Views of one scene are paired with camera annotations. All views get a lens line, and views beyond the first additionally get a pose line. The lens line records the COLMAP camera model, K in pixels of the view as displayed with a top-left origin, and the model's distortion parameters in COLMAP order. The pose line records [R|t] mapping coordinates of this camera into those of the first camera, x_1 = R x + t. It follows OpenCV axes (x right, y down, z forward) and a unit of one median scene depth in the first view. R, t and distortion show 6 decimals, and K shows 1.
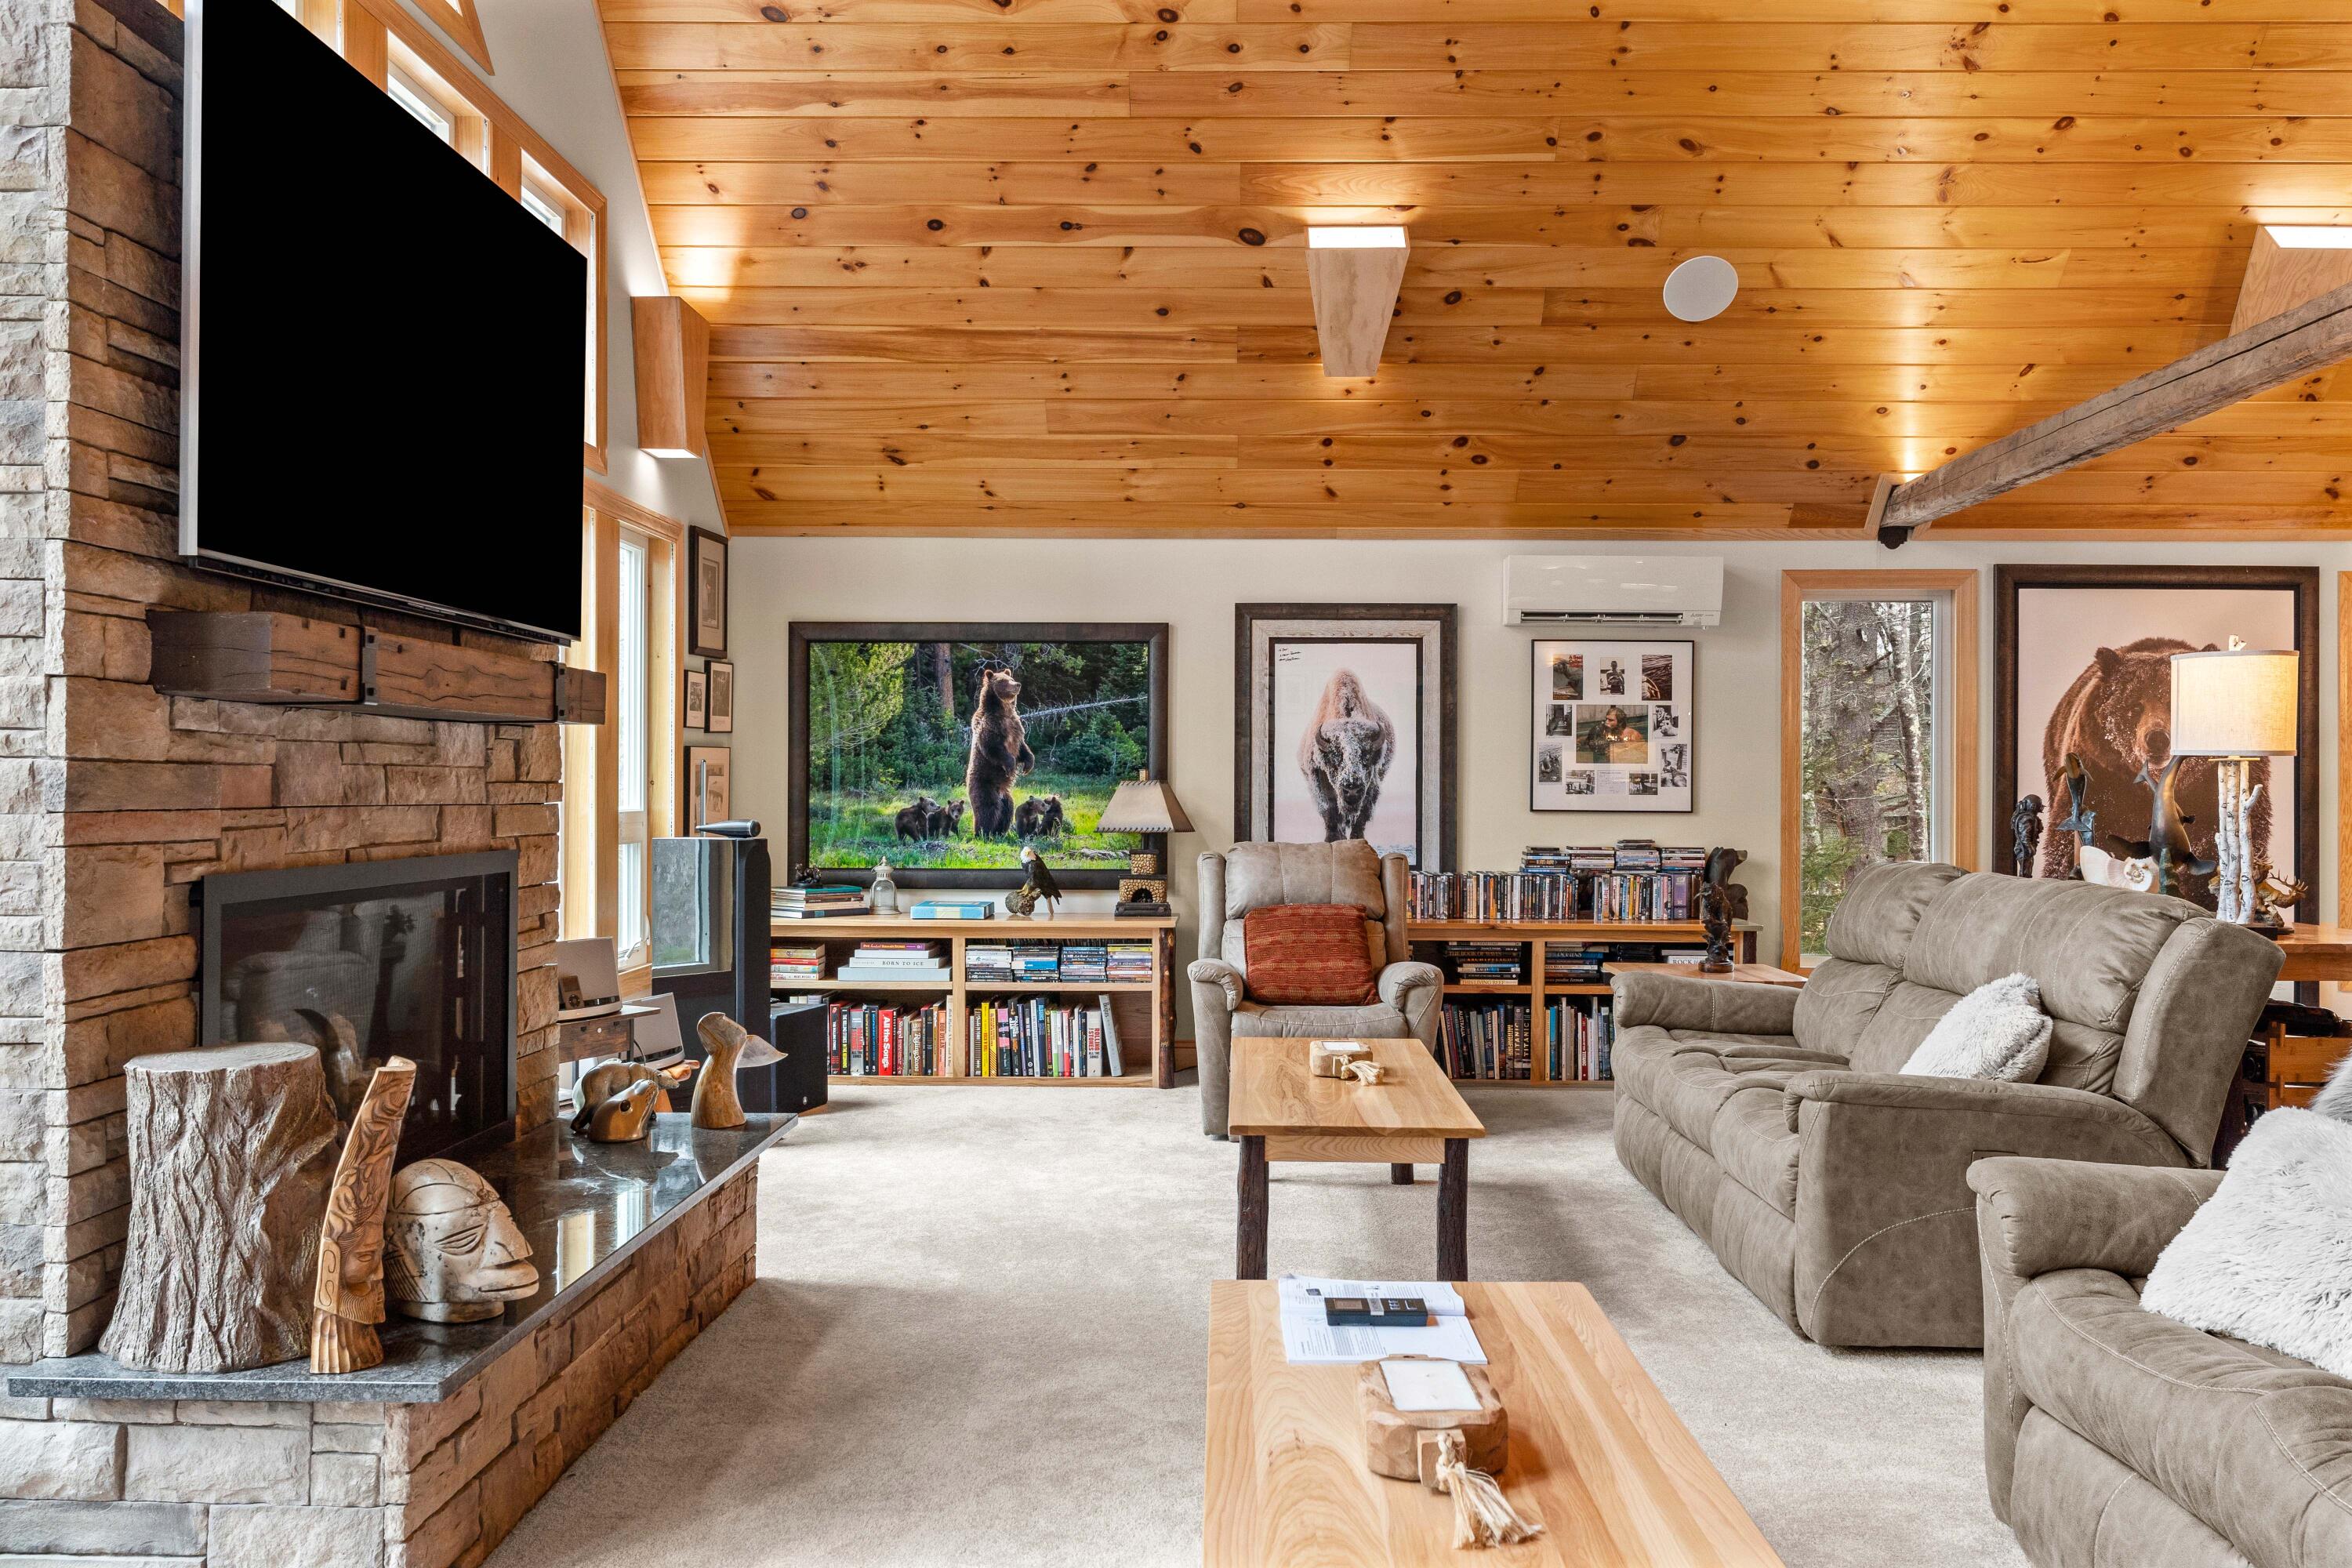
lens RADIAL K [[1851.1, 0, 1176.0], [0, 1851.1, 784.0], [0, 0, 1]] dist [-0.006085, -0.000784]
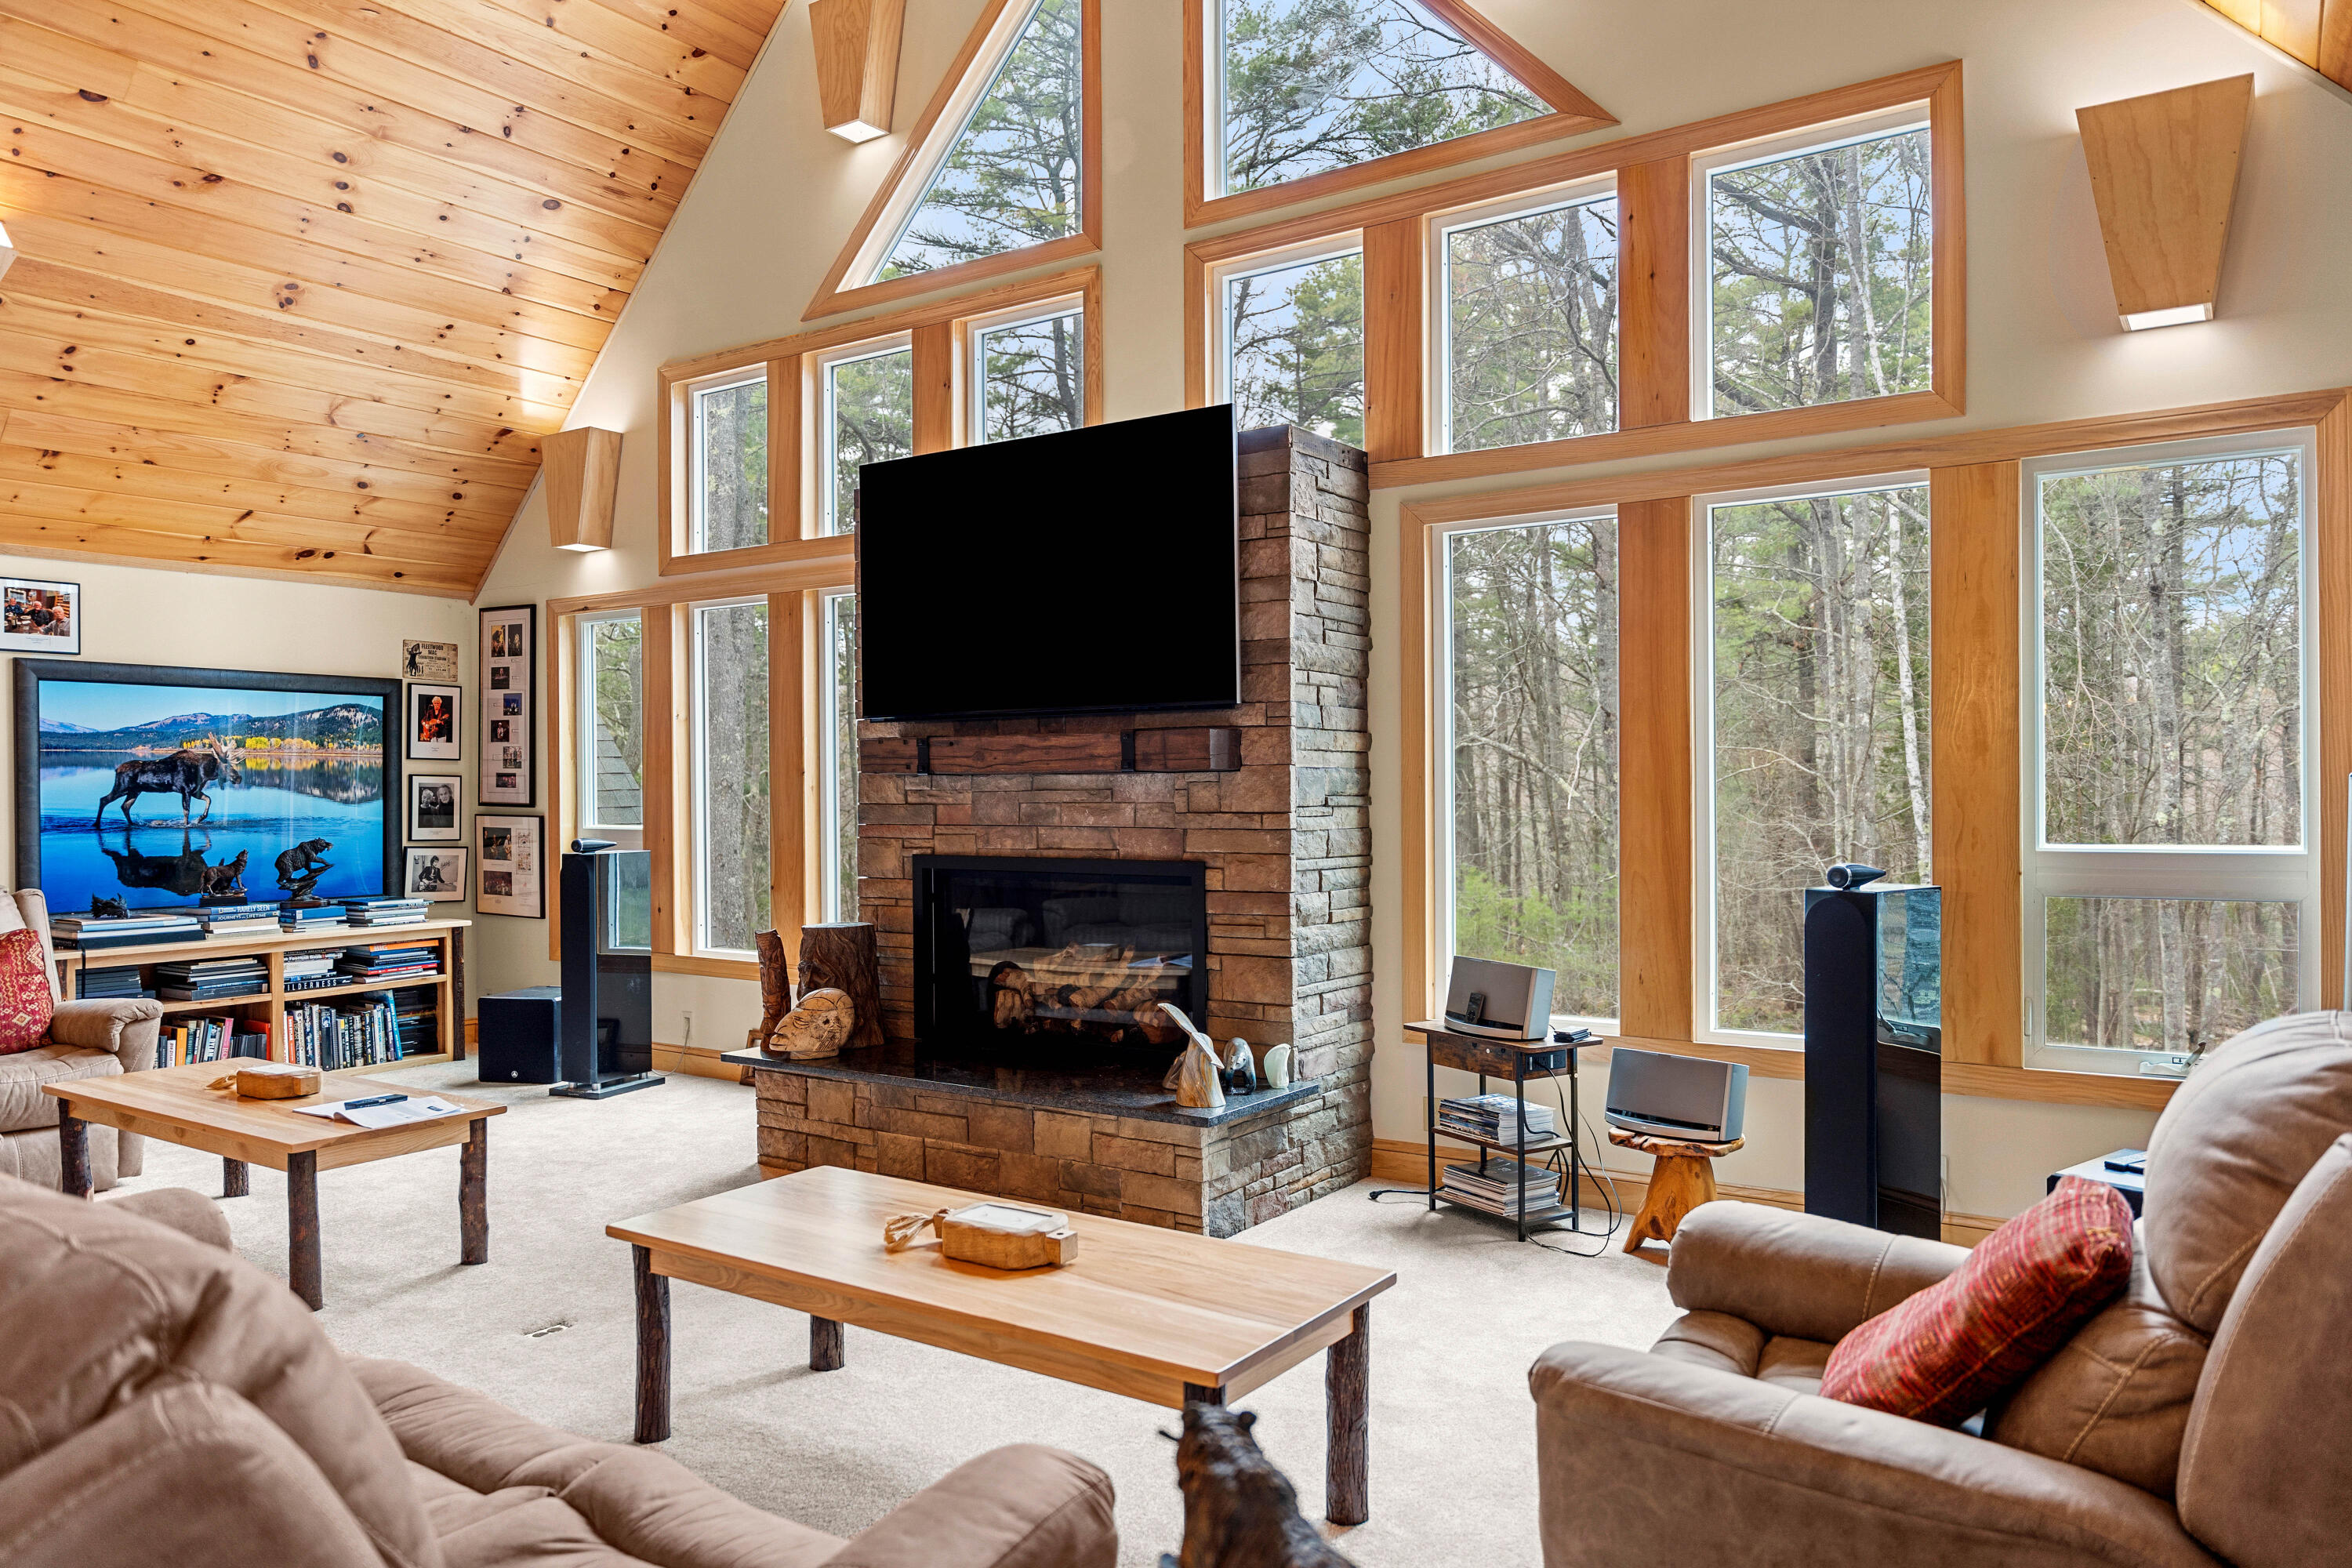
lens RADIAL K [[1615.0, 0, 1176.0], [0, 1615.0, 784.0], [0, 0, 1]] dist [0.000116, -0.000011]
pose [[-0.550673, -0.002035, -0.834719, 0.814191], [0.006101, 0.999961, -0.006462, -0.018341], [0.834699, -0.008651, -0.550639, 2.035838]]
